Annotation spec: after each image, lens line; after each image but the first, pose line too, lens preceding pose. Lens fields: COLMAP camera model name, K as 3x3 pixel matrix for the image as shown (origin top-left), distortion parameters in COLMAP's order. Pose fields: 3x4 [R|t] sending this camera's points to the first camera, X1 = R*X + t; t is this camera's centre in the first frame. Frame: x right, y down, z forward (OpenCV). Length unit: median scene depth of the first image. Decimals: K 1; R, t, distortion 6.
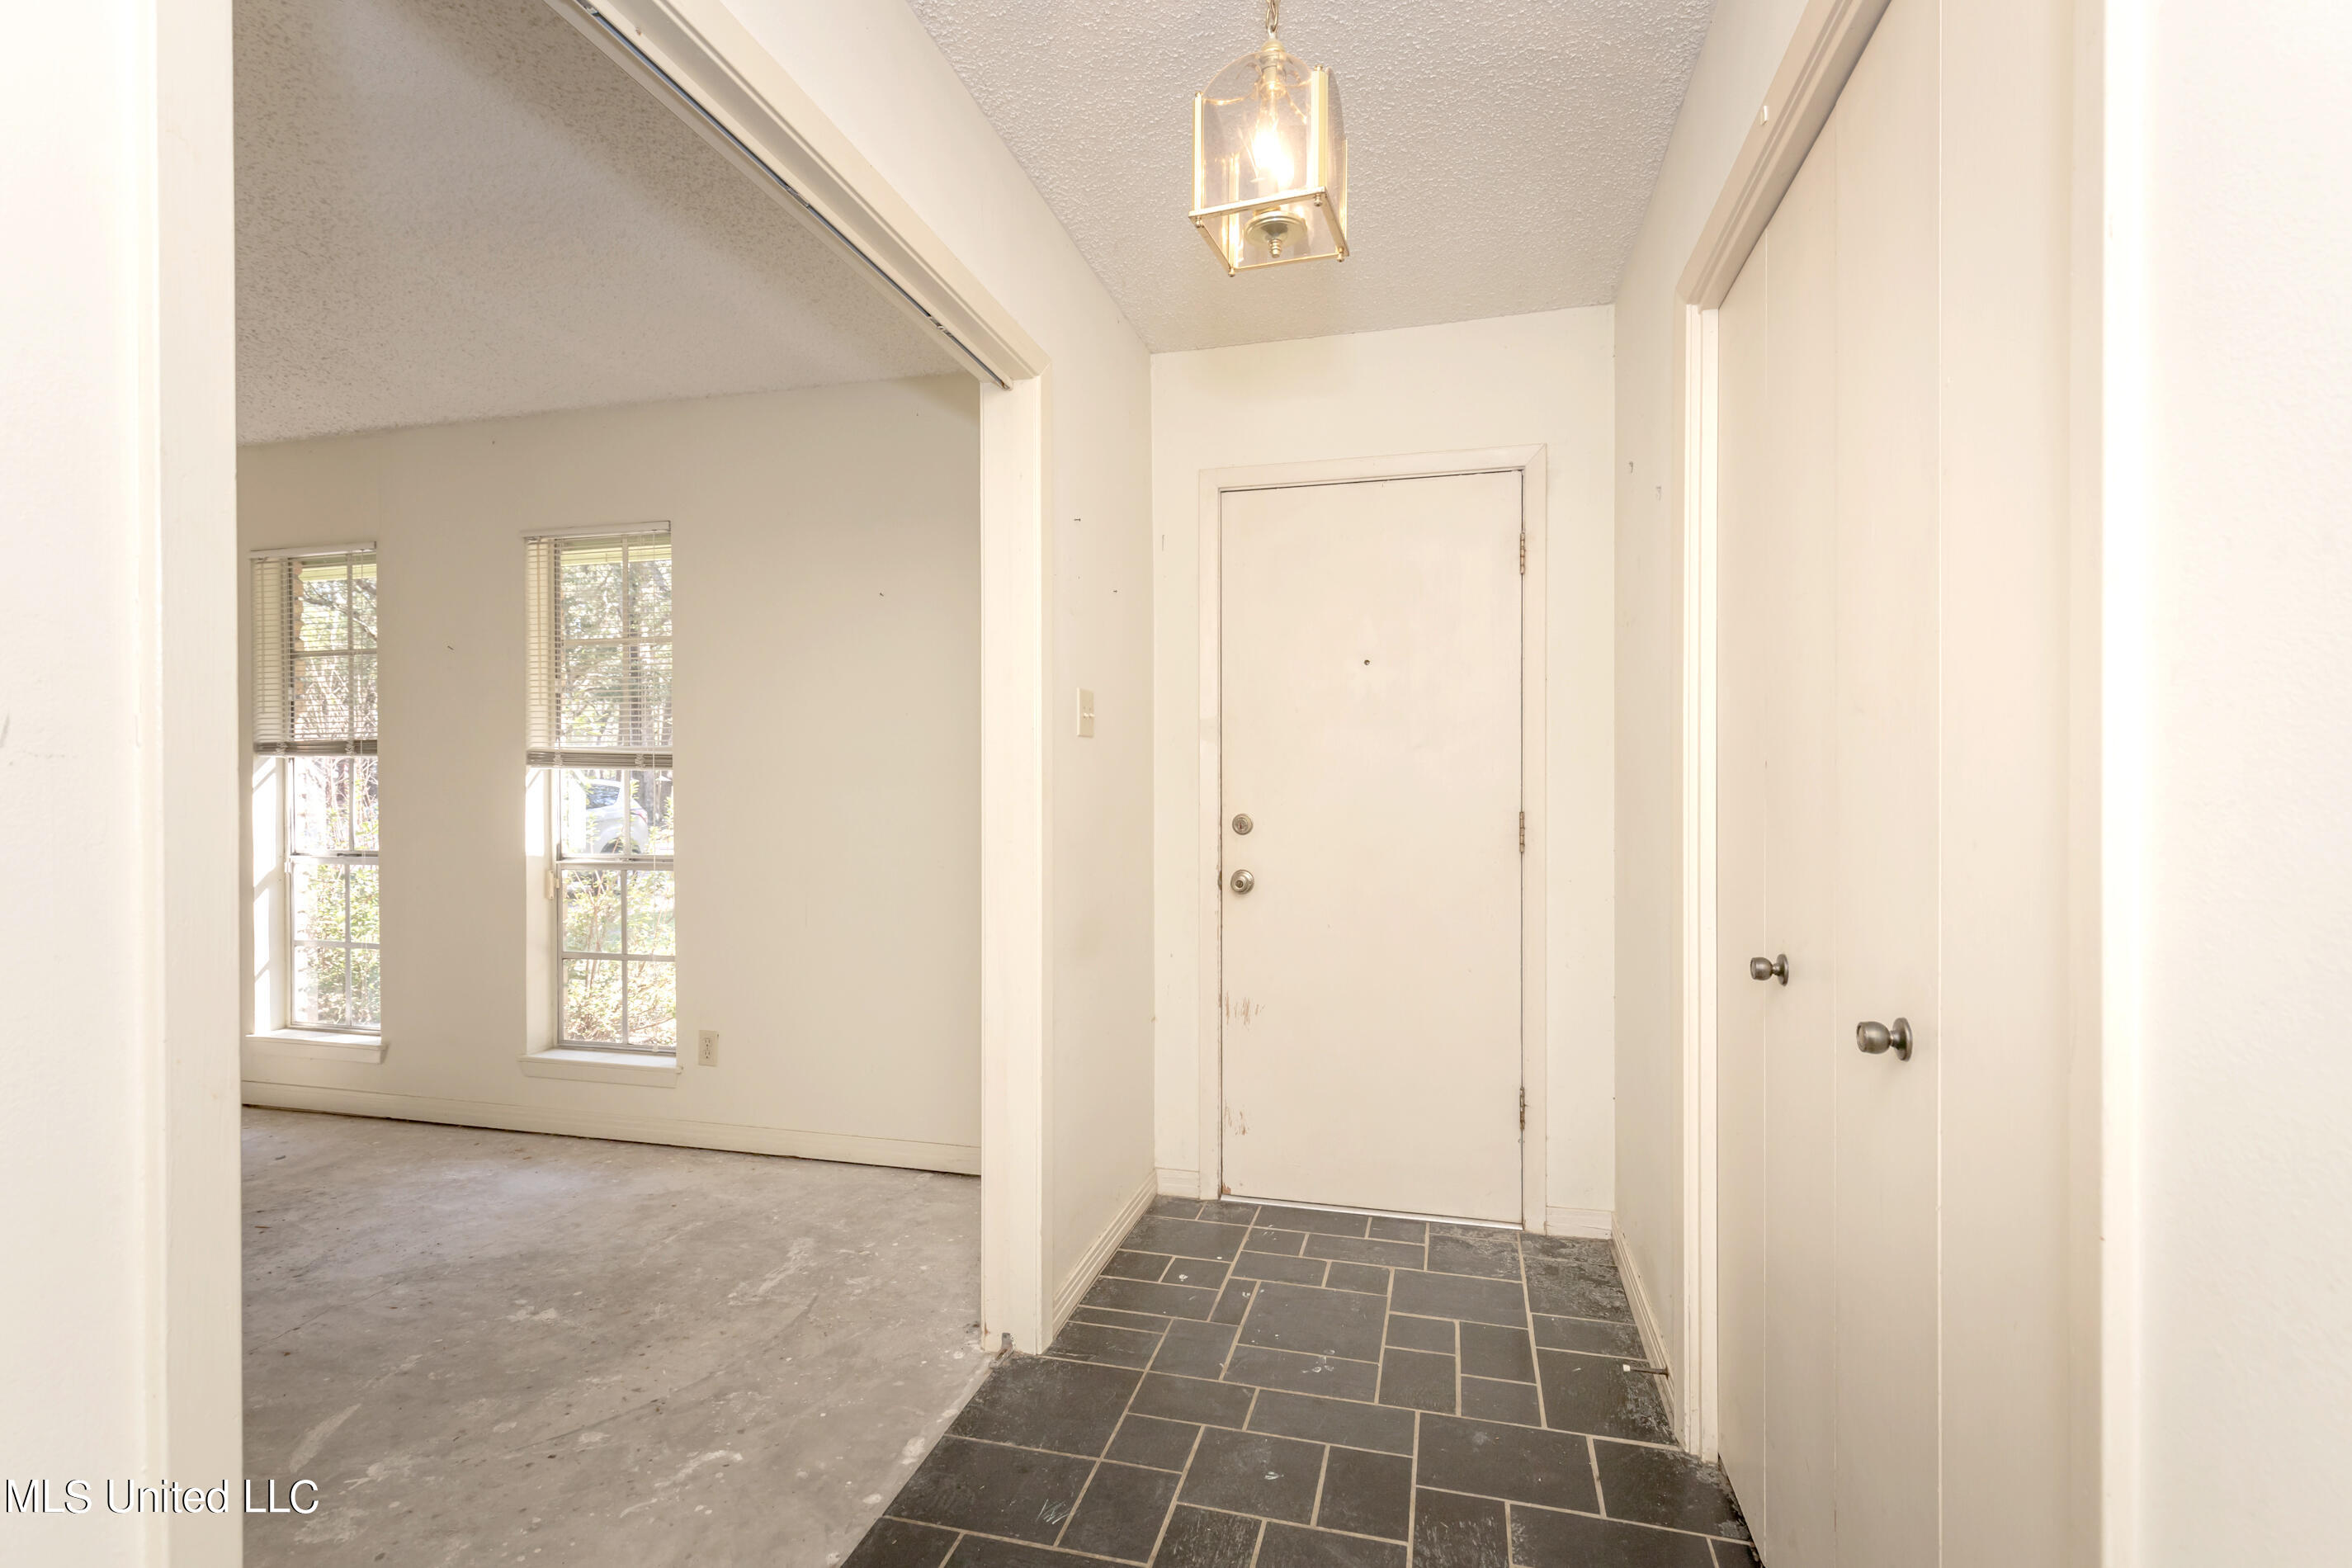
lens RADIAL K [[1069.6, 0, 1172.1], [0, 1069.6, 794.1], [0, 0, 1]] dist [-0.000073, -0.000431]
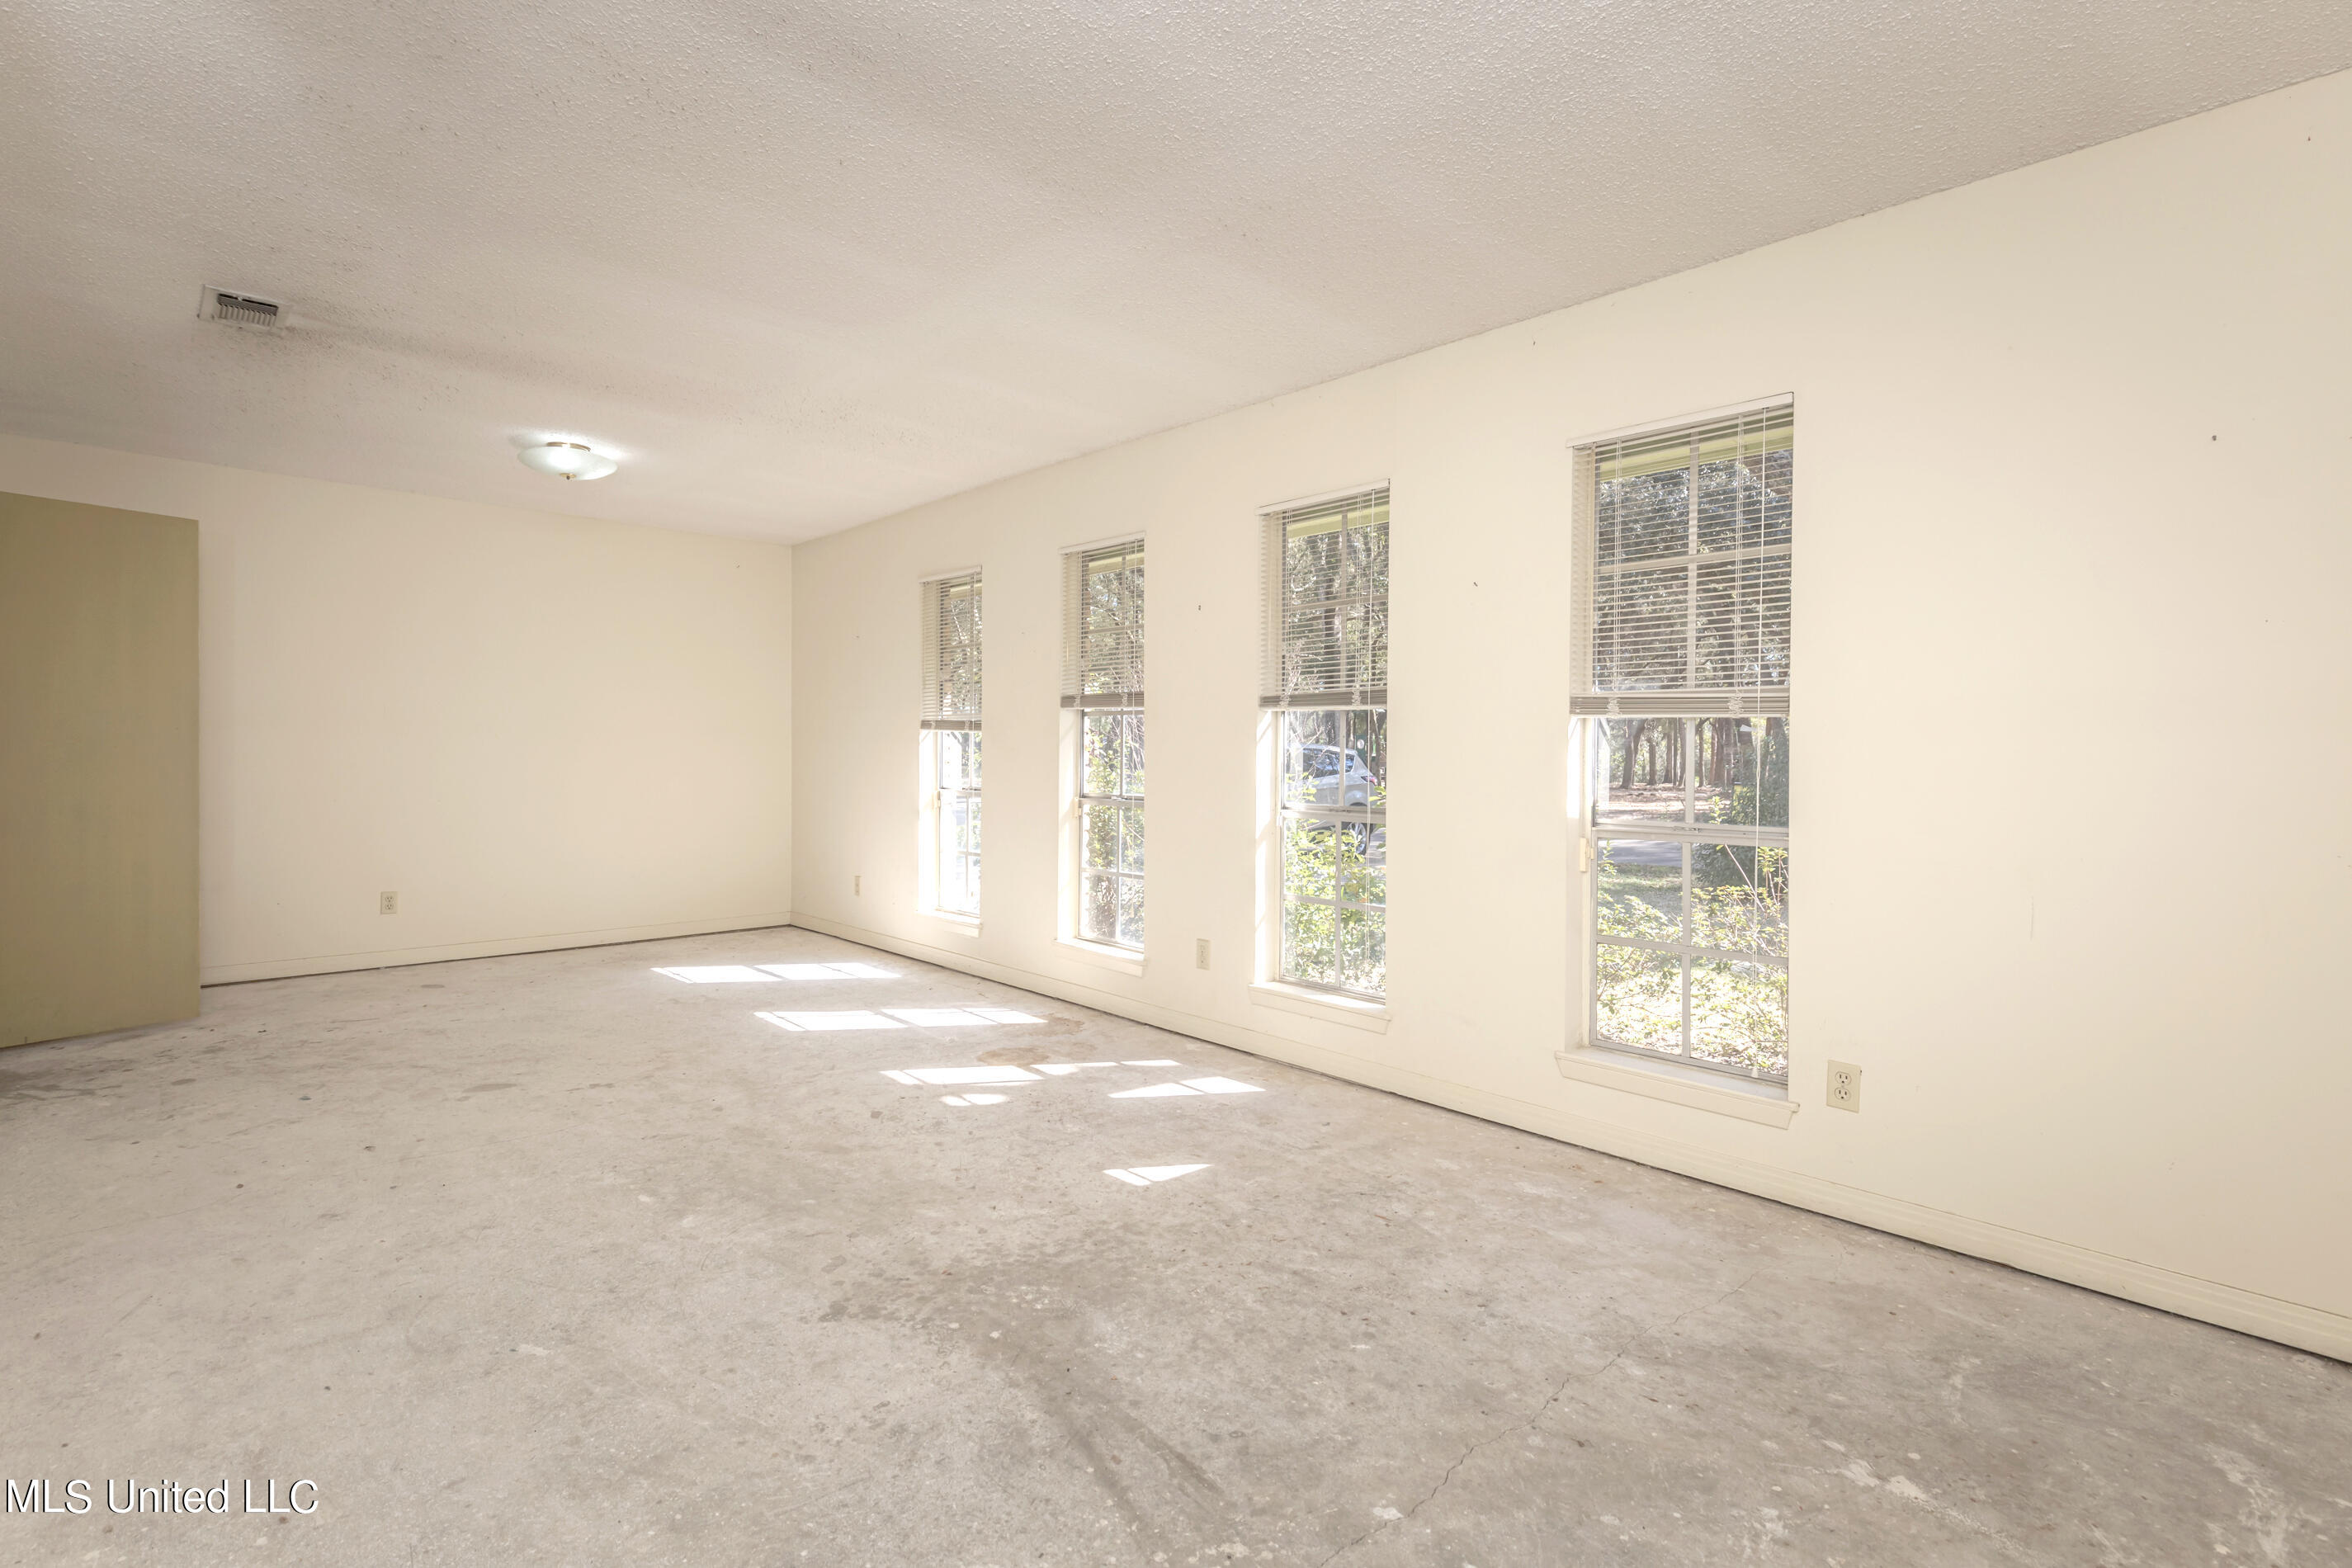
lens RADIAL K [[1069.6, 0, 1172.1], [0, 1069.6, 794.1], [0, 0, 1]] dist [-0.000073, -0.000431]
pose [[0.856679, 0.034797, -0.514674, -0.524921], [-0.012362, 0.998821, 0.046955, -0.003020], [0.515701, -0.033863, 0.856099, 0.121144]]
